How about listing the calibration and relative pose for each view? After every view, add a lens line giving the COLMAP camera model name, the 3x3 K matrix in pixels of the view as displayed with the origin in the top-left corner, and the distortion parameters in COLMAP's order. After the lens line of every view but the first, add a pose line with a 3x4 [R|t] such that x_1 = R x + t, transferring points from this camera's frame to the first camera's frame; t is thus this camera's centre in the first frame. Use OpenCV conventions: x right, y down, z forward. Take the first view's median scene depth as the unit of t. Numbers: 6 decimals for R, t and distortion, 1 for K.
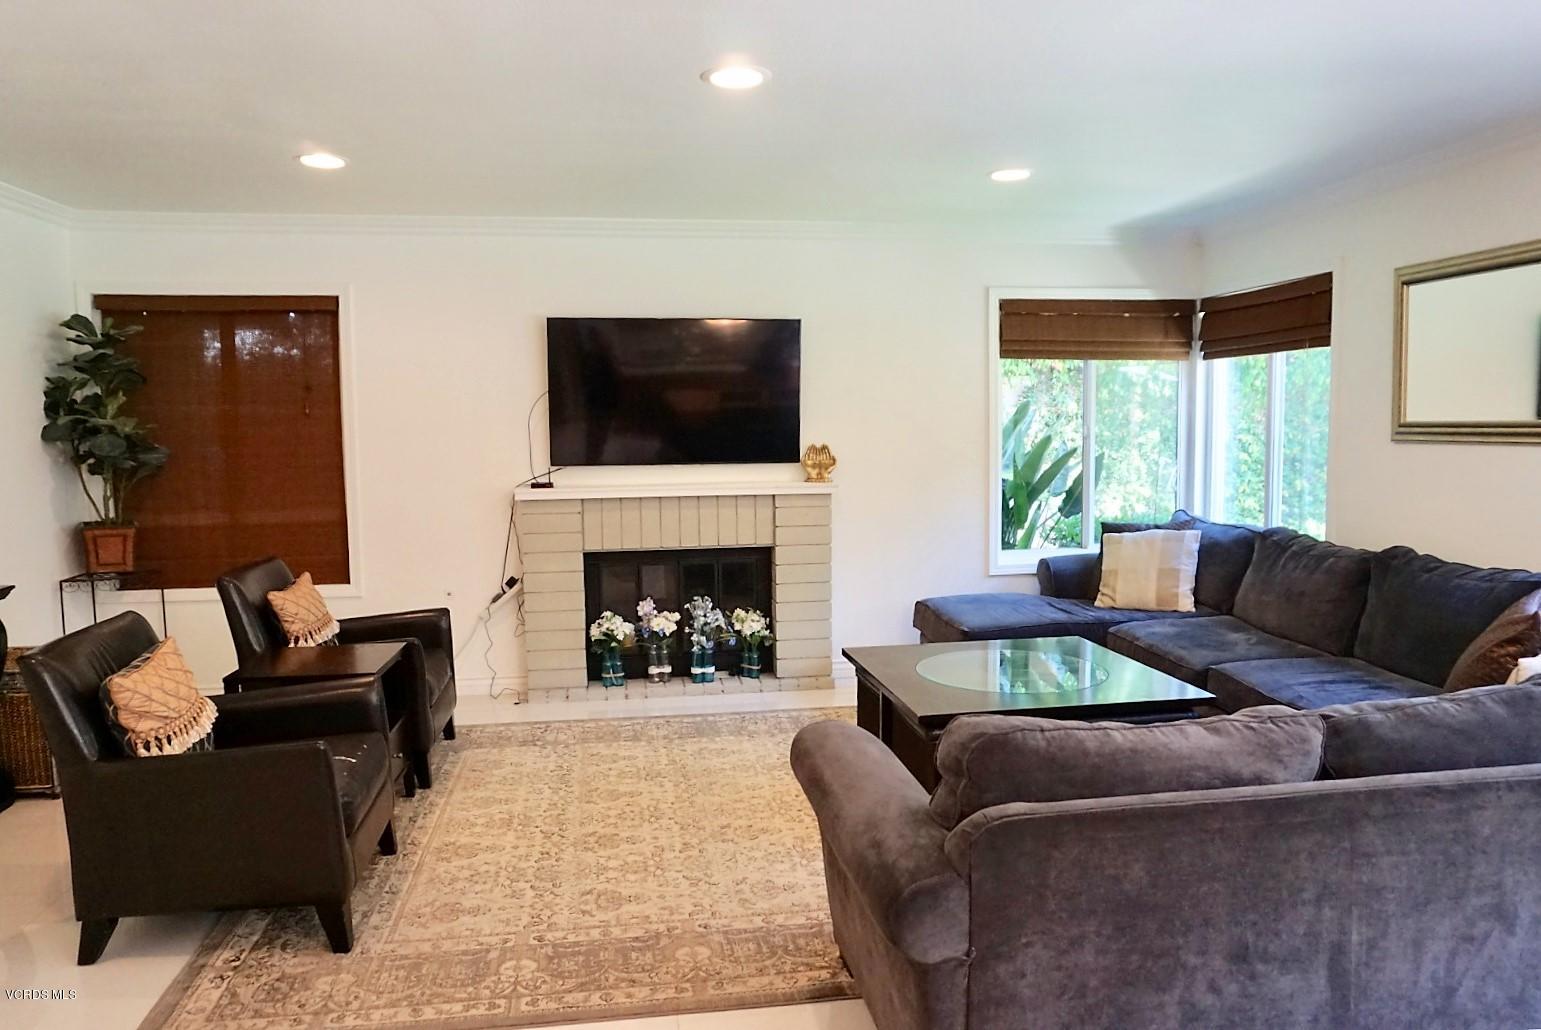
lens RADIAL K [[1067.8, 0, 819.6], [0, 1067.8, 508.8], [0, 0, 1]] dist [-0.050556, 0.043269]
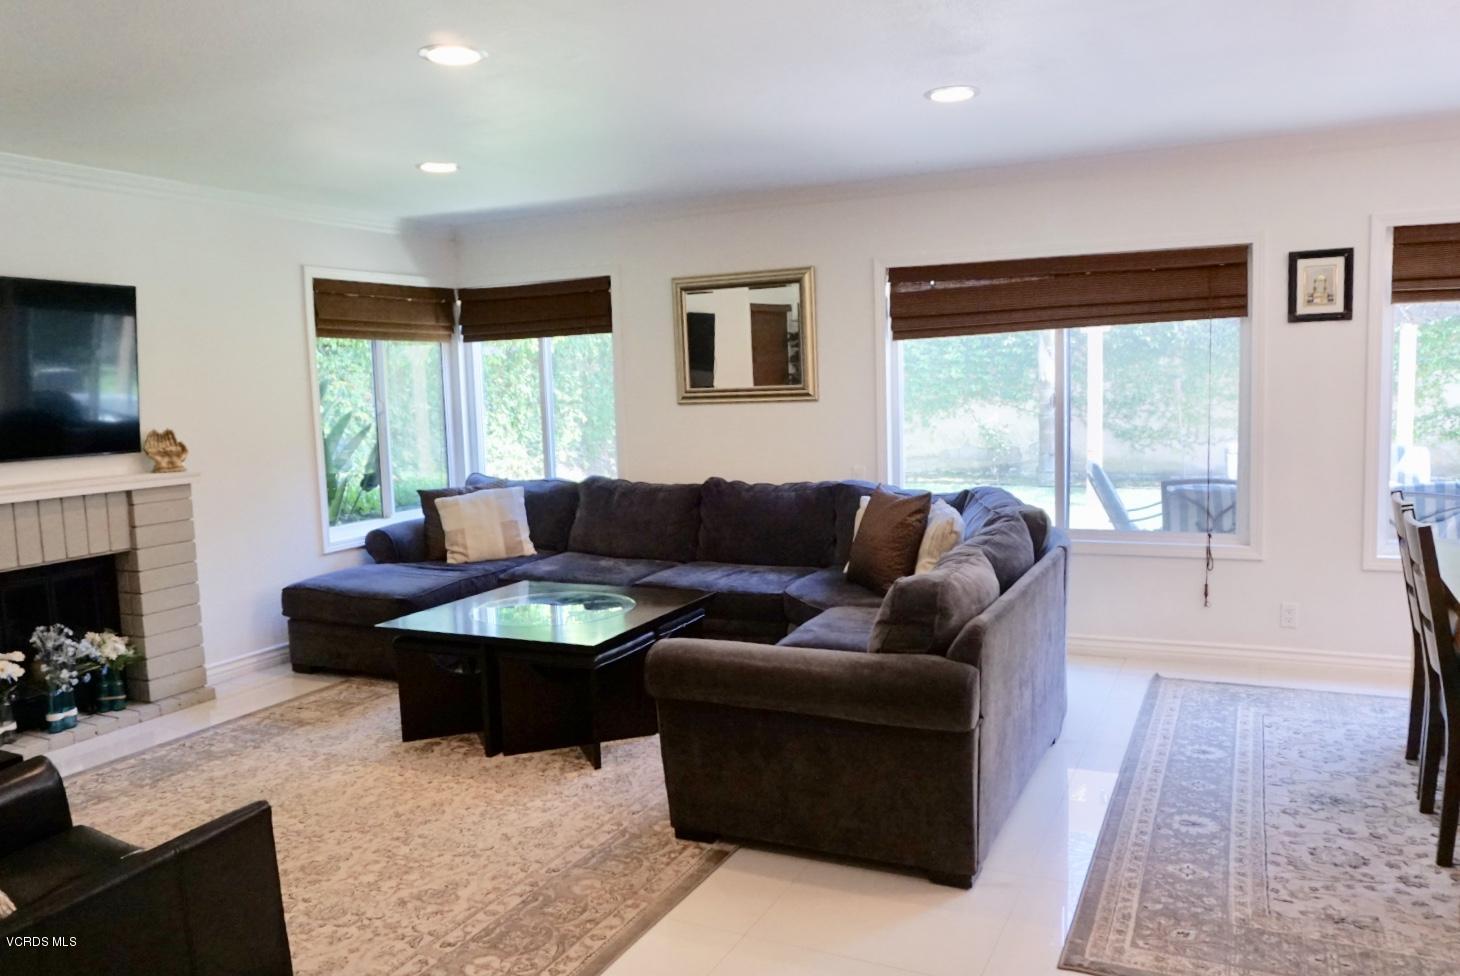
lens RADIAL K [[1011.7, 0, 776.5], [0, 1011.7, 482.1], [0, 0, 1]] dist [-0.050556, 0.043269]
pose [[0.583231, -0.088126, 0.807512, -0.383108], [0.092260, 0.994852, 0.041936, -0.005309], [-0.807050, 0.050043, 0.588358, 0.111598]]
